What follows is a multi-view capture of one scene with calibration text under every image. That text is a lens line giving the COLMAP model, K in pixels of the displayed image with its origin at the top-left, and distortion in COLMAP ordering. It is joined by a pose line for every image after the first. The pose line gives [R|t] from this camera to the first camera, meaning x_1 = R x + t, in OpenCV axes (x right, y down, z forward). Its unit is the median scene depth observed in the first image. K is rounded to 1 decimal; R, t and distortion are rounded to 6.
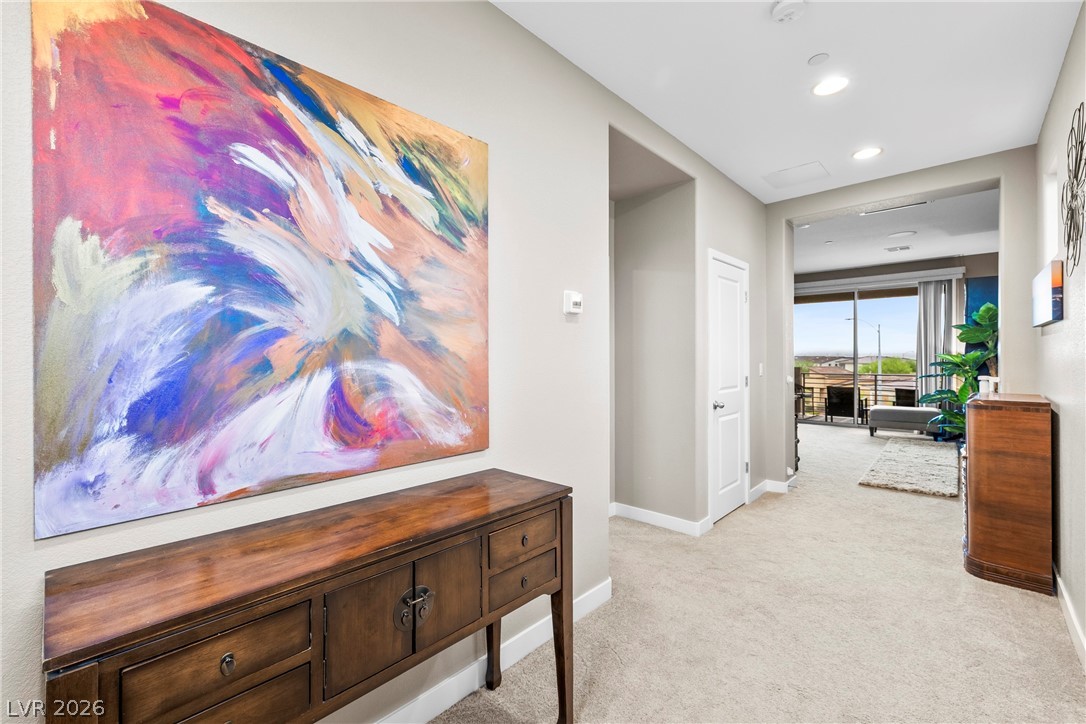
lens RADIAL K [[454.9, 0, 540.1], [0, 454.9, 361.2], [0, 0, 1]] dist [-0.001632, 0.000449]
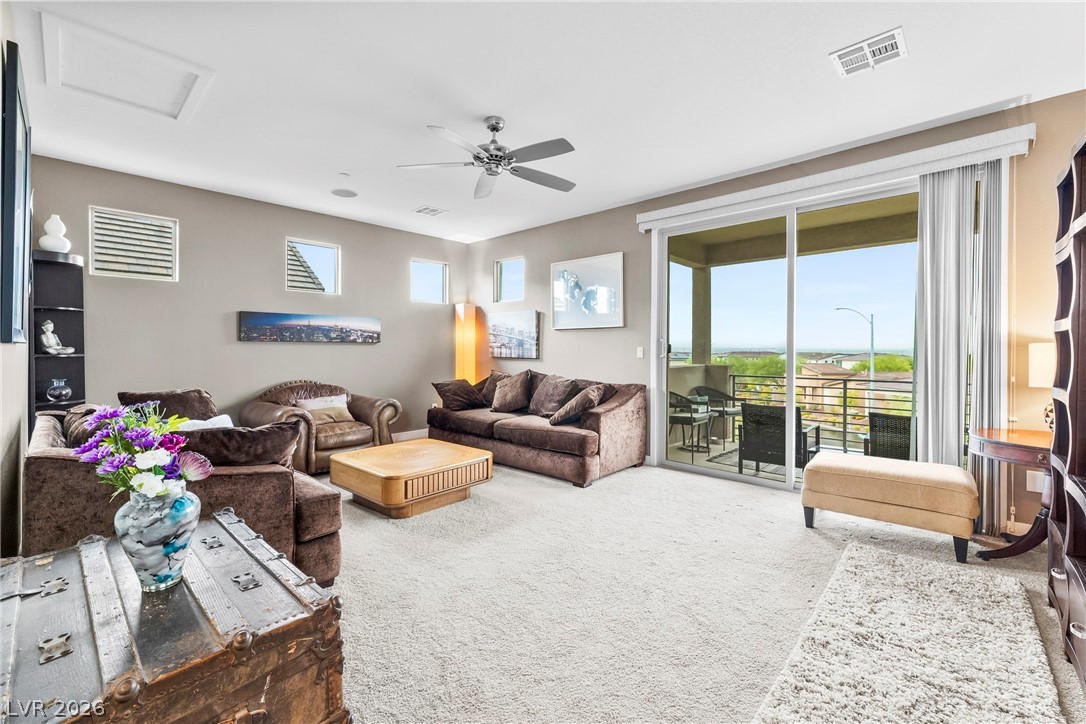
lens RADIAL K [[454.9, 0, 547.9], [0, 454.9, 357.4], [0, 0, 1]] dist [-0.001632, 0.000449]
pose [[0.999913, 0.007569, 0.010832, 1.358977], [-0.007604, 0.999966, 0.003163, 0.012062], [-0.010807, -0.003245, 0.999936, 1.633933]]
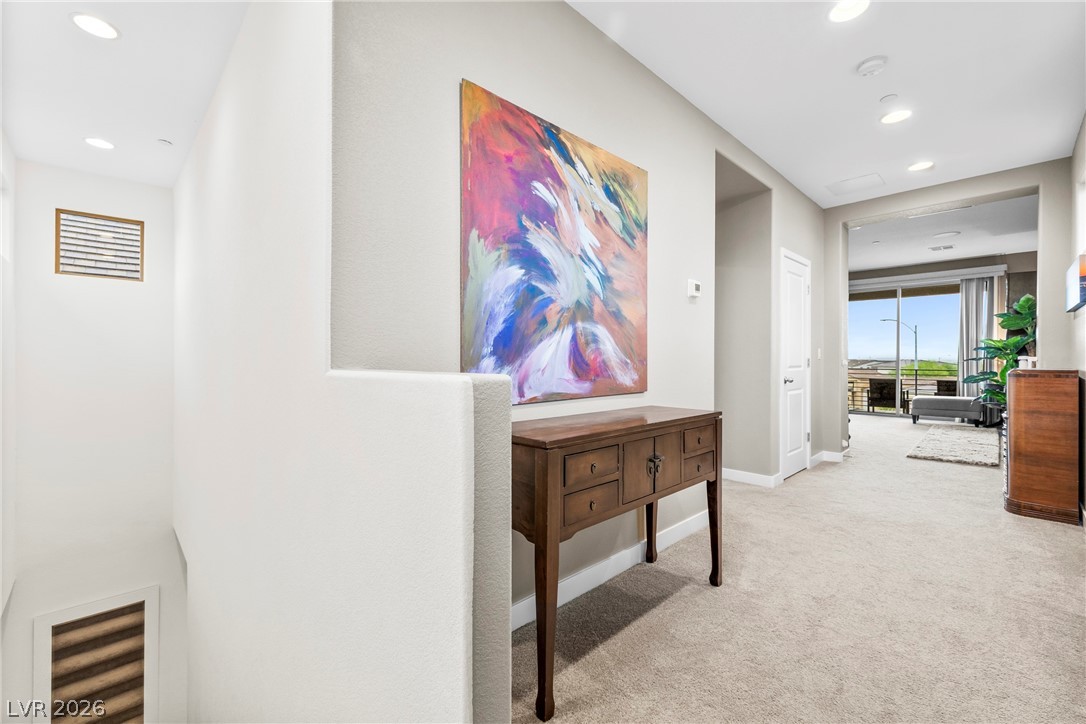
lens RADIAL K [[454.9, 0, 540.9], [0, 454.9, 364.2], [0, 0, 1]] dist [-0.001632, 0.000449]
pose [[0.998976, 0.006154, -0.044833, -0.286878], [-0.006093, 0.999980, 0.001504, 0.083380], [0.044841, -0.001229, 0.998993, -0.305263]]
